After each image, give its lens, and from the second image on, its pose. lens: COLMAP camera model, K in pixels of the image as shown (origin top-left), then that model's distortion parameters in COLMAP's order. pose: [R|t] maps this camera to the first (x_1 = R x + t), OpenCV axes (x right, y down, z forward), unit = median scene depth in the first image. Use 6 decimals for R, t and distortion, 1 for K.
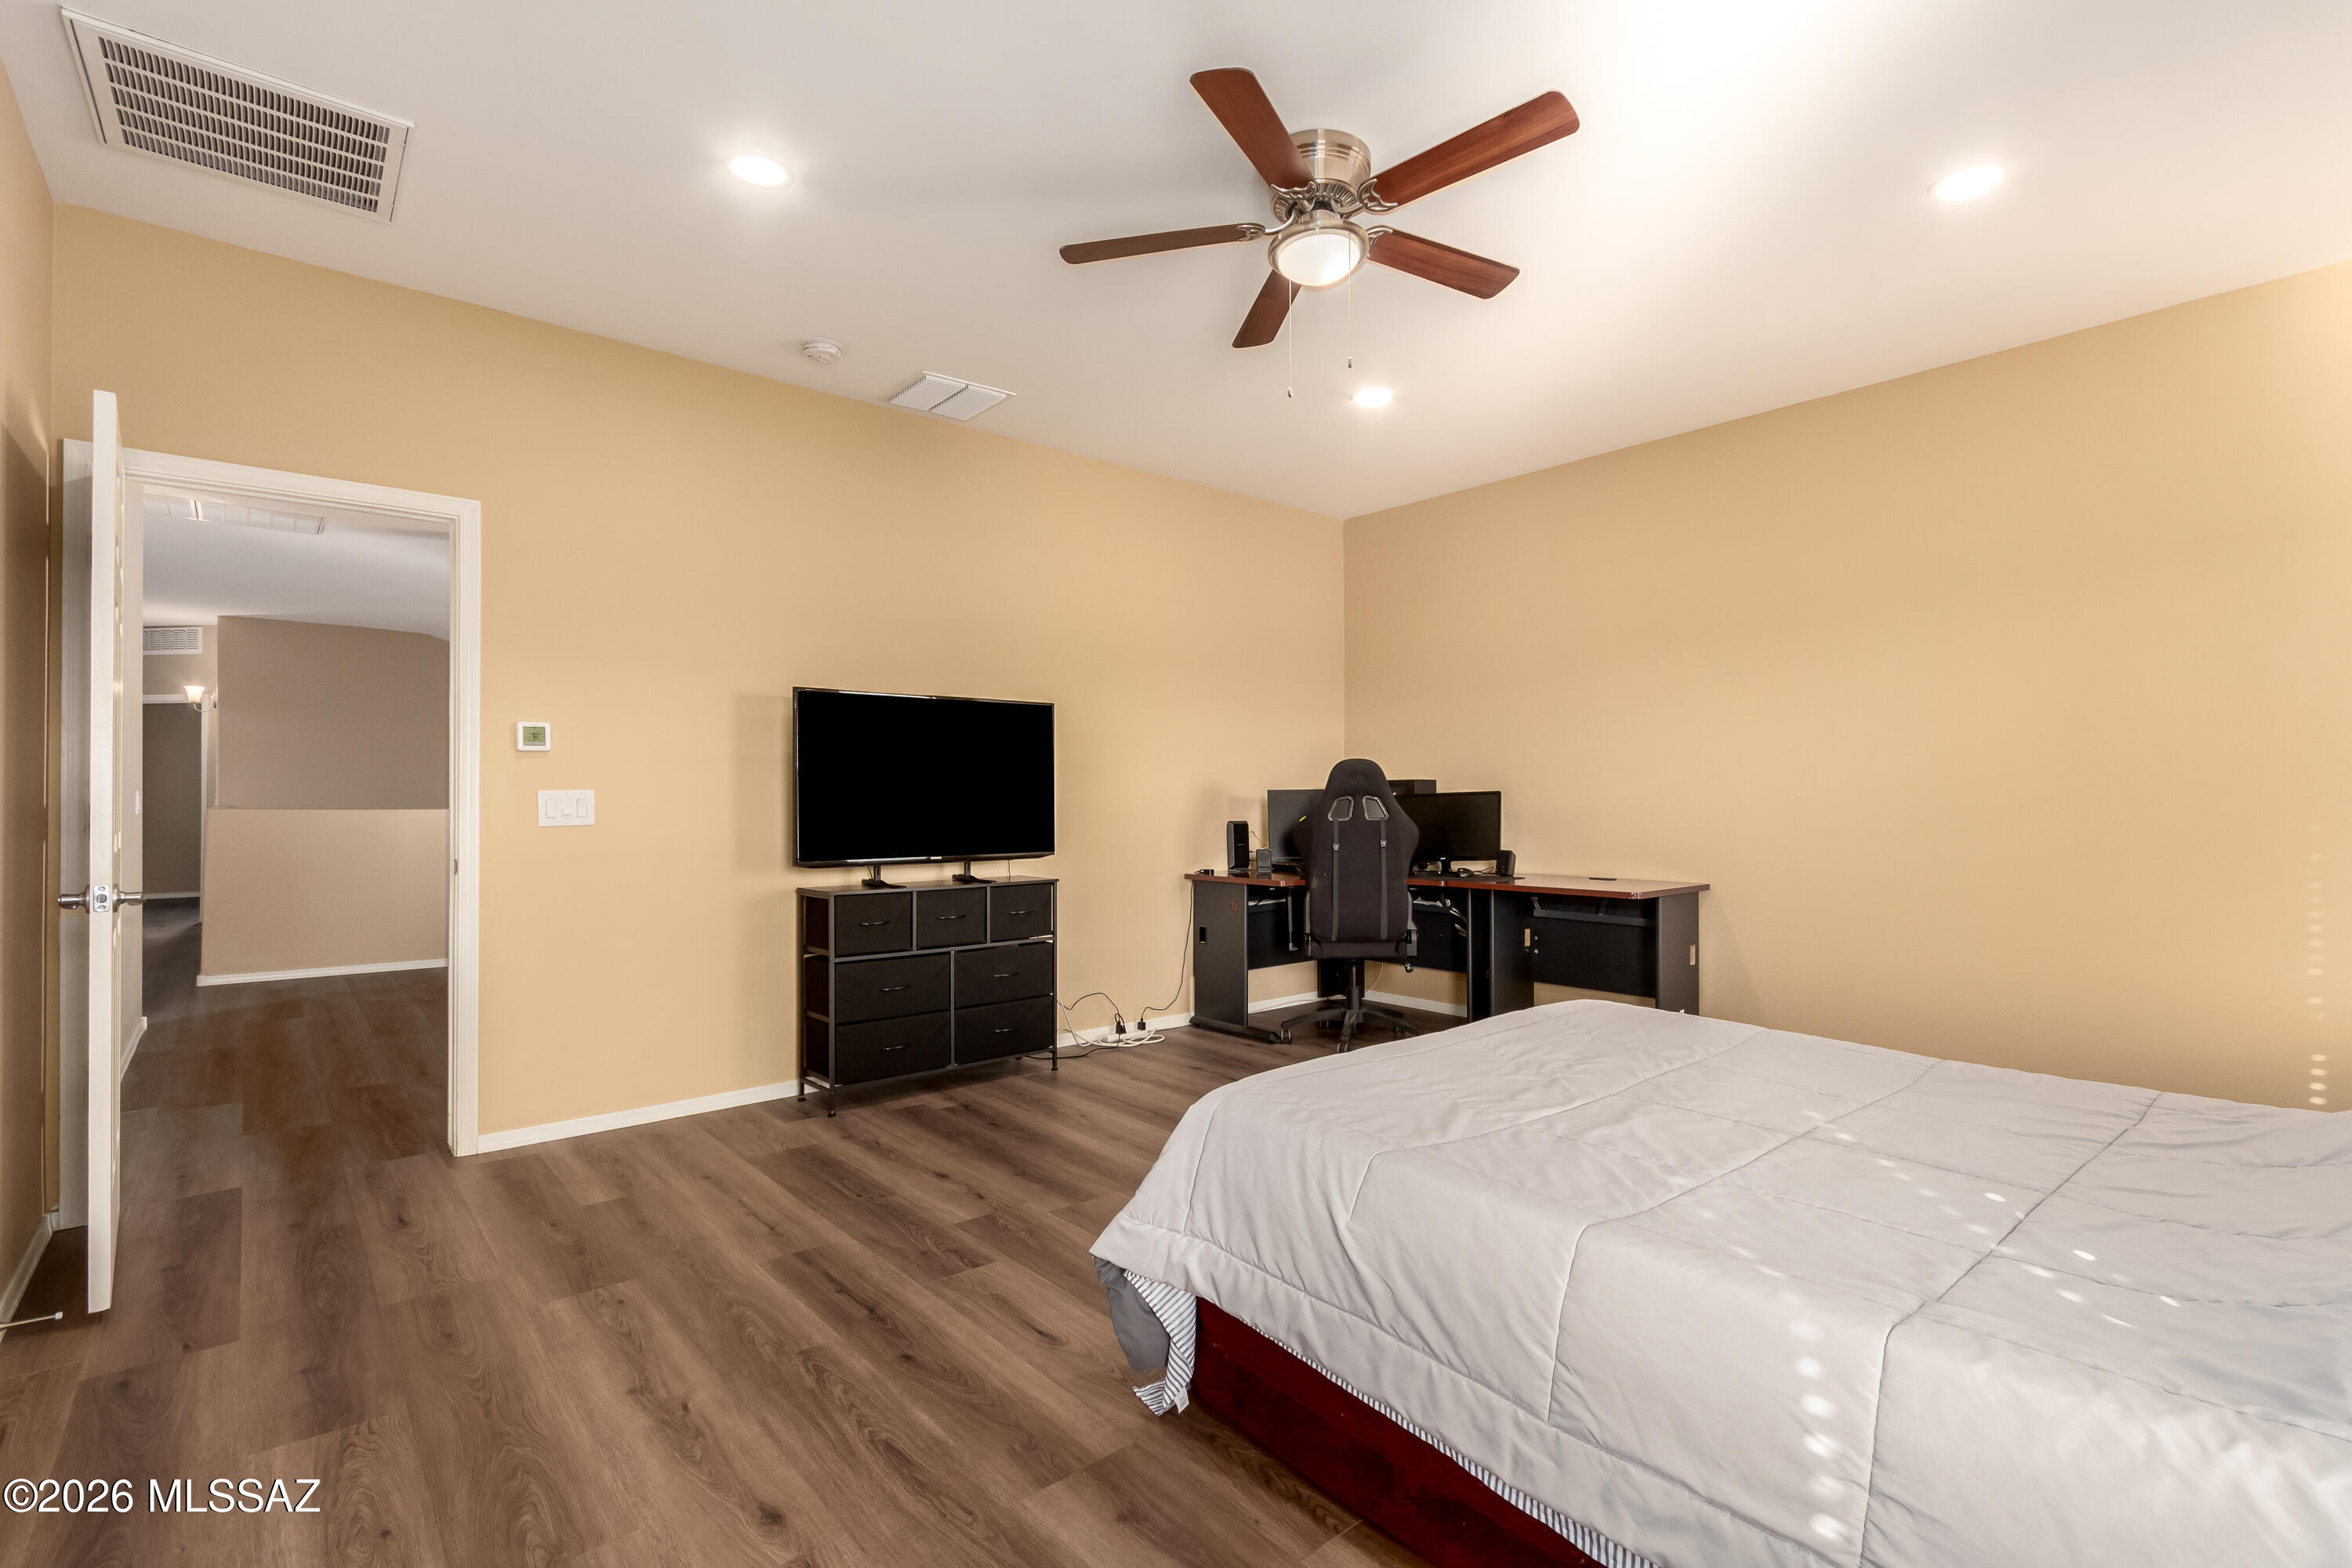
lens RADIAL K [[1094.7, 0, 1220.2], [0, 1094.7, 787.4], [0, 0, 1]] dist [0.002359, 0.000662]
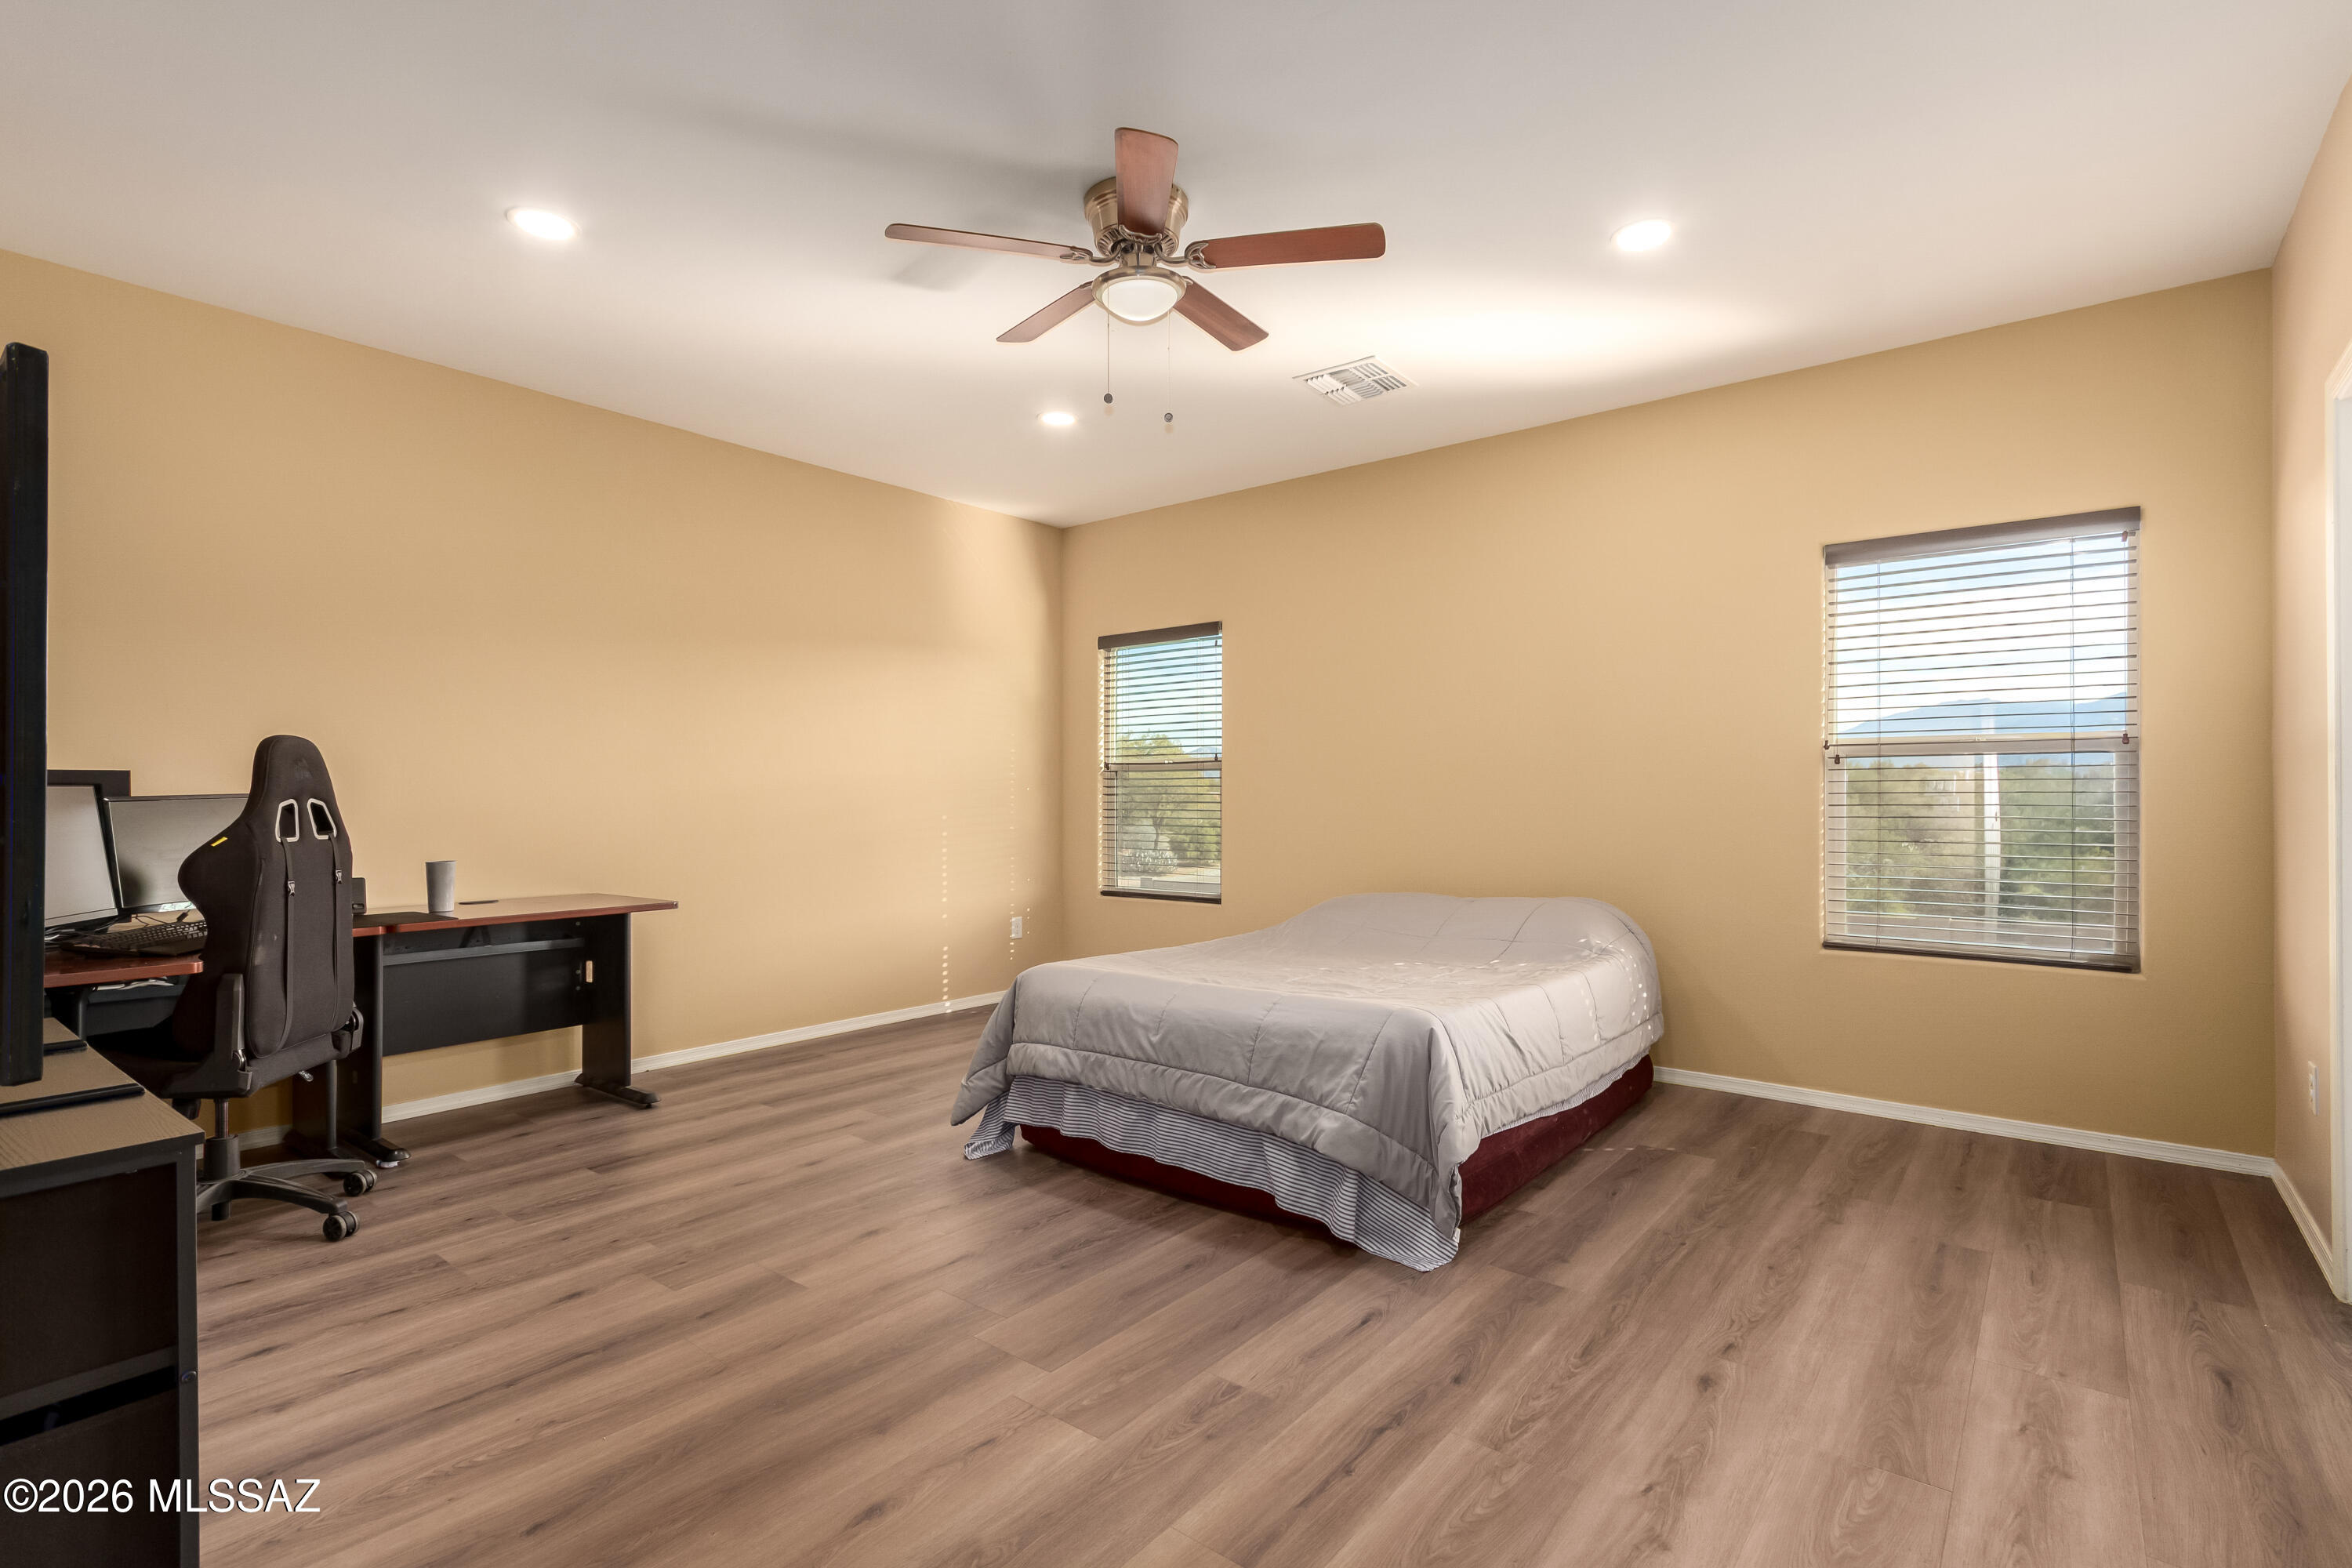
lens RADIAL K [[1094.7, 0, 1184.1], [0, 1094.7, 797.0], [0, 0, 1]] dist [0.002359, 0.000662]
pose [[-0.168151, 0.003322, 0.985756, -0.756156], [-0.005487, 0.999976, -0.004305, 0.009823], [-0.985746, -0.006133, -0.168129, 0.887627]]
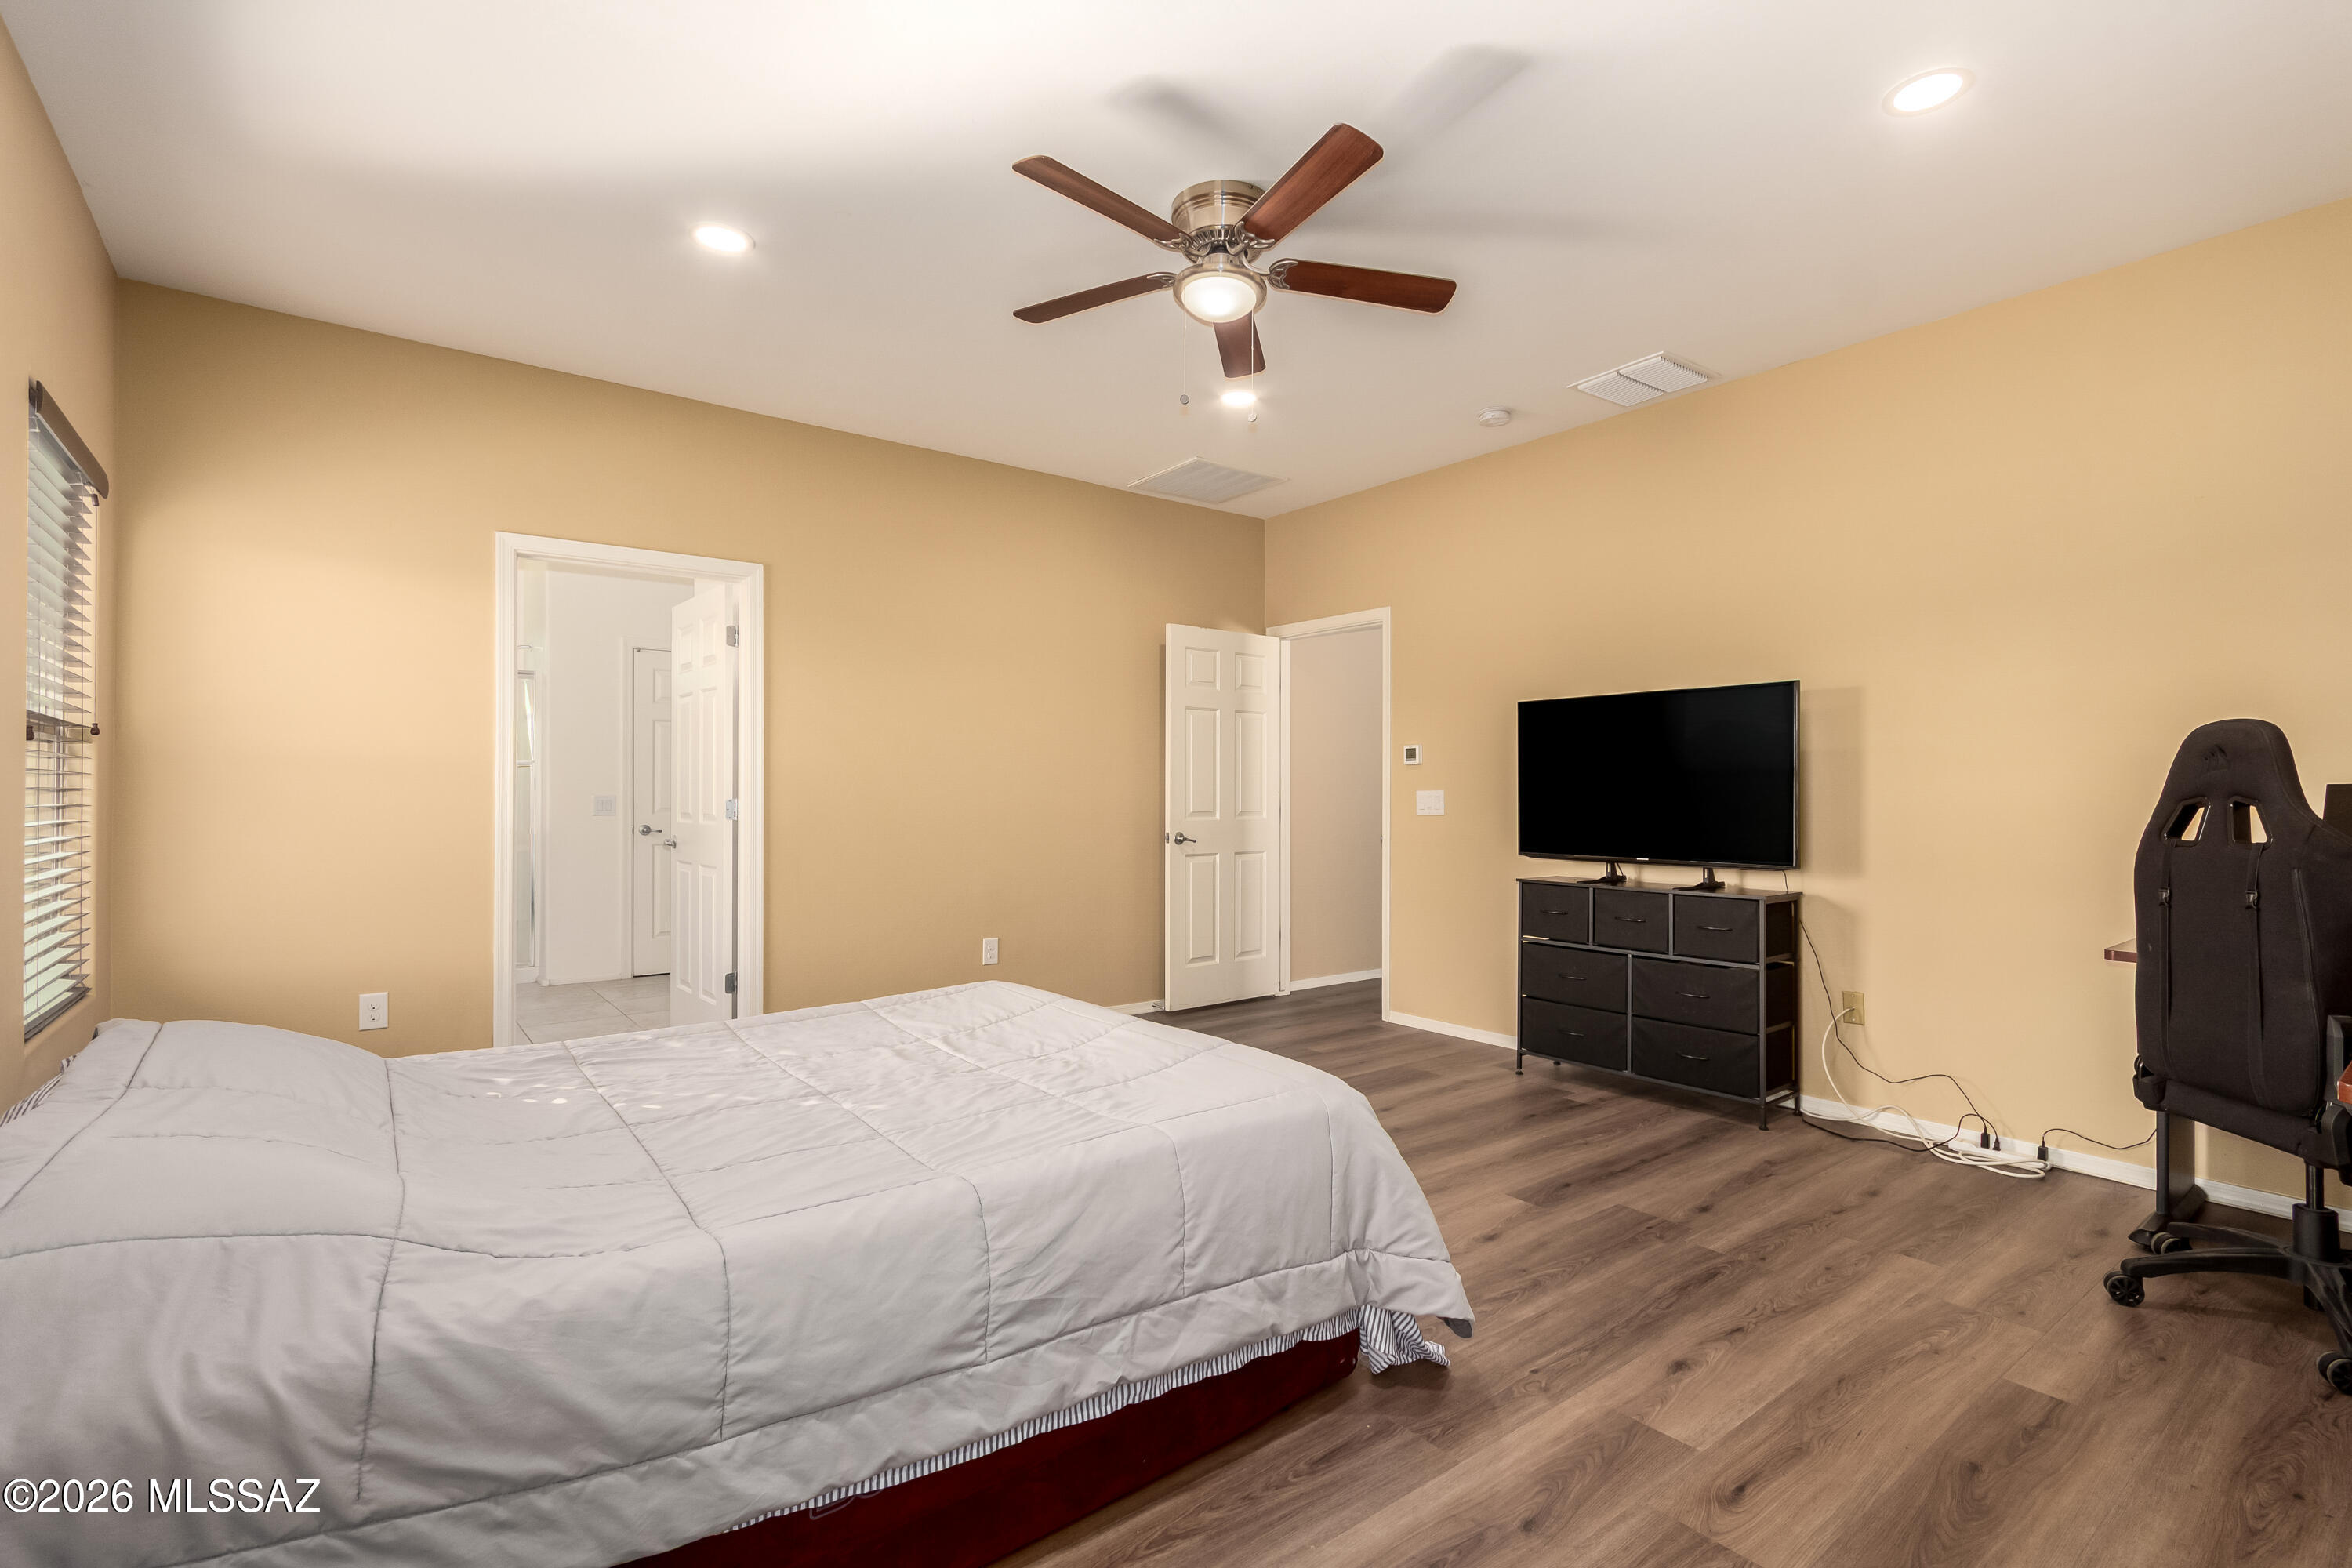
lens RADIAL K [[1094.7, 0, 1166.2], [0, 1094.7, 782.9], [0, 0, 1]] dist [0.002359, 0.000662]
pose [[-0.077254, -0.009232, -0.996969, 0.914389], [0.007020, 0.999927, -0.009803, 0.004599], [0.996987, -0.007756, -0.077183, 0.805818]]
